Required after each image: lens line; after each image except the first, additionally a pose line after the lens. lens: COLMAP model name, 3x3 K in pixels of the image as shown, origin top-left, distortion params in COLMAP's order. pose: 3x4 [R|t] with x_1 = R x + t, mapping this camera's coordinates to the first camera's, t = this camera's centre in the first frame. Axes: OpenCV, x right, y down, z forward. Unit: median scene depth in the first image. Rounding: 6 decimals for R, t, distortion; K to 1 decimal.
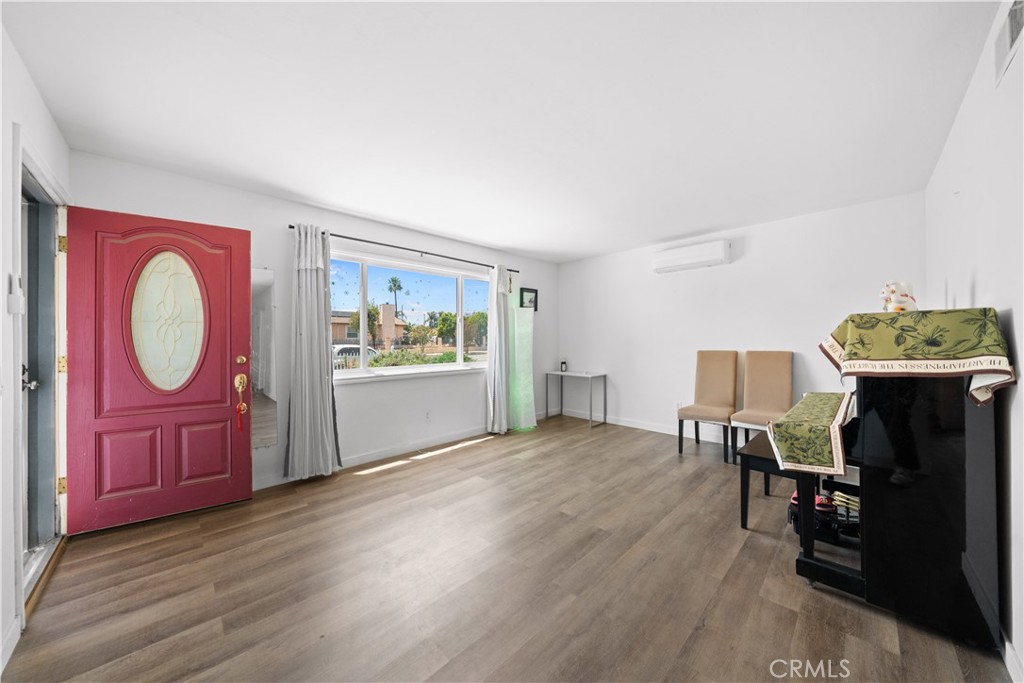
lens RADIAL K [[344.6, 0, 512.0], [0, 344.6, 341.5], [0, 0, 1]] dist [-0.000759, -0.000031]
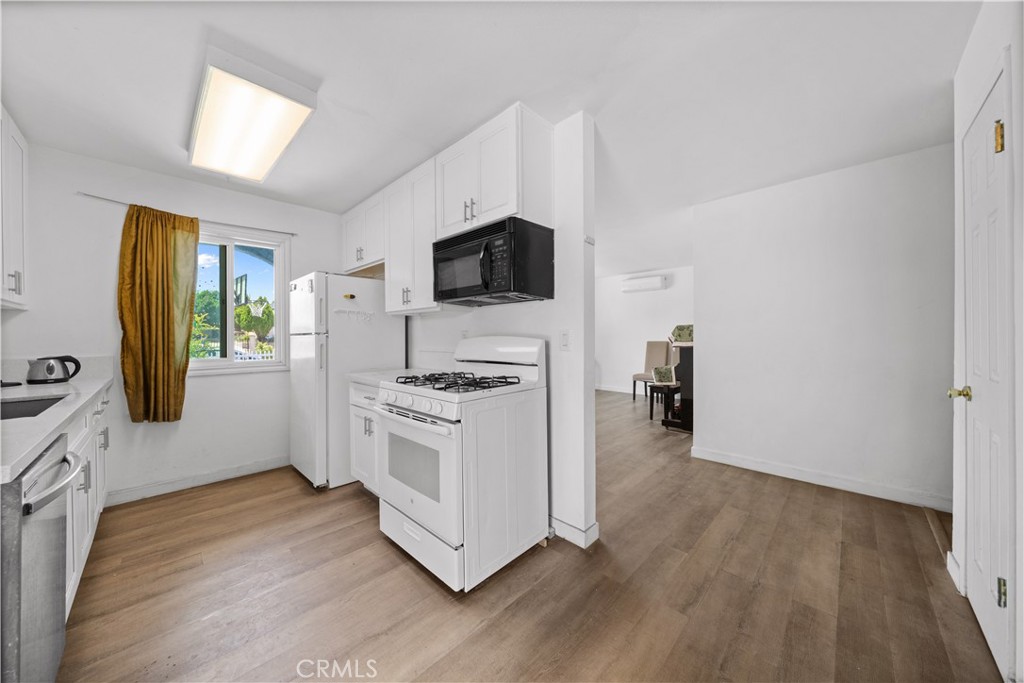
lens RADIAL K [[352.4, 0, 511.8], [0, 352.4, 338.4], [0, 0, 1]] dist [-0.001044, -0.000086]
pose [[0.999614, 0.002148, 0.027694, -0.147141], [-0.002351, 0.999970, 0.007319, 0.002373], [-0.027678, -0.007382, 0.999590, -0.635476]]
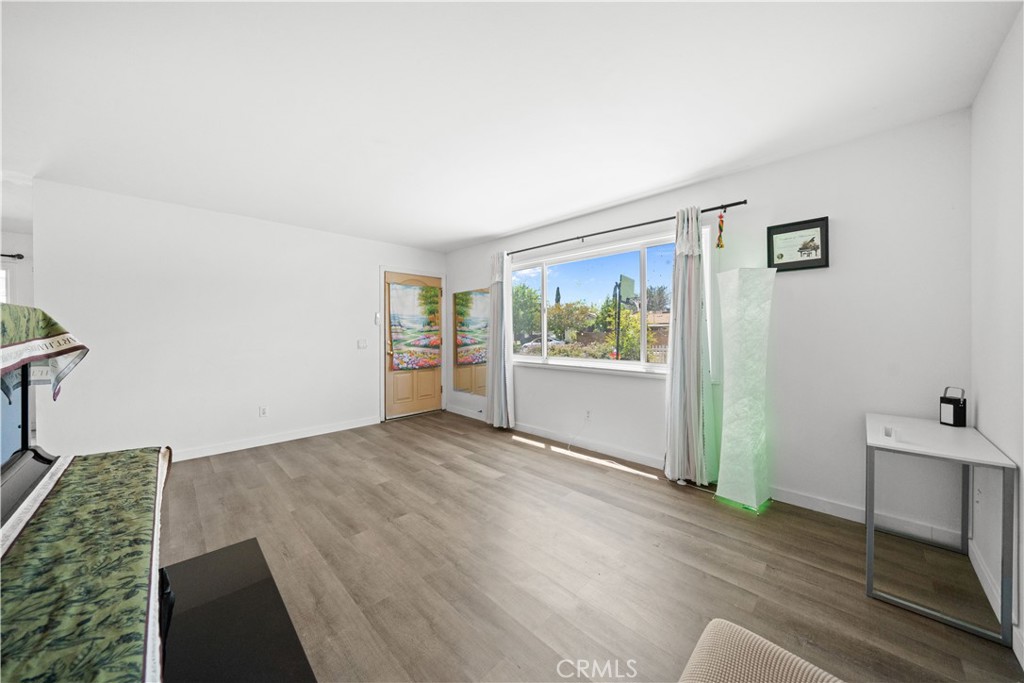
lens RADIAL K [[352.4, 0, 511.8], [0, 352.4, 338.4], [0, 0, 1]] dist [-0.001044, -0.000086]
pose [[0.009788, 0.027729, -0.999568, 0.611482], [0.001862, 0.999613, 0.027749, -0.012255], [0.999950, -0.002132, 0.009732, 0.706436]]
